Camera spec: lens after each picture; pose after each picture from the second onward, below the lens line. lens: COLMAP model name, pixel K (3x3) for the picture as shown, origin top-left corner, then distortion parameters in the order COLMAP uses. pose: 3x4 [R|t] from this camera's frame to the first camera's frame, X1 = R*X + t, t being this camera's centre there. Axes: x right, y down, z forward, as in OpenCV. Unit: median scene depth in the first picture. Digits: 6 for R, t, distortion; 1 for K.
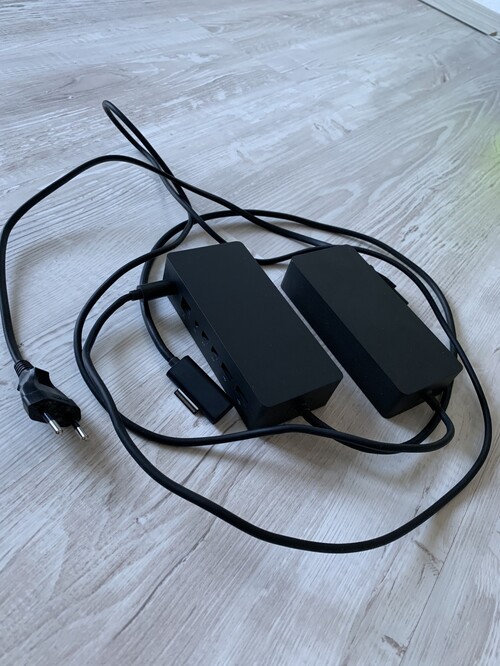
lens RADIAL K [[505.0, 0, 249.1], [0, 505.0, 332.7], [0, 0, 1]] dist [-0.002511, -0.001174]
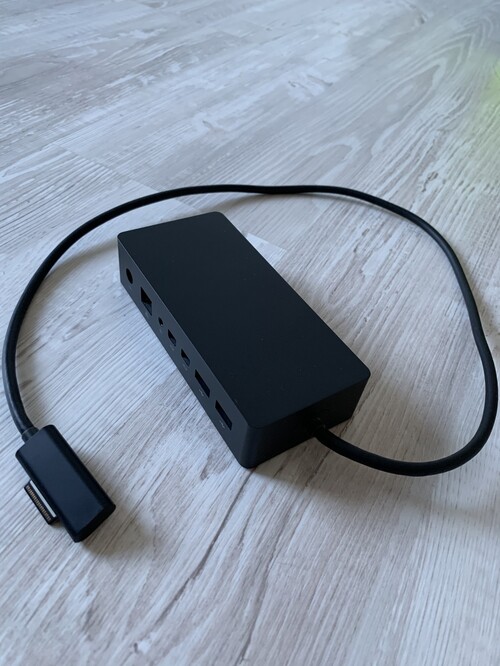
lens RADIAL K [[505.0, 0, 251.1], [0, 505.0, 333.9], [0, 0, 1]] dist [-0.002511, -0.001174]
pose [[0.984811, -0.173564, -0.004866, -0.003185], [0.173448, 0.984671, -0.018399, 0.009193], [0.007985, 0.017276, 0.999819, 0.175994]]
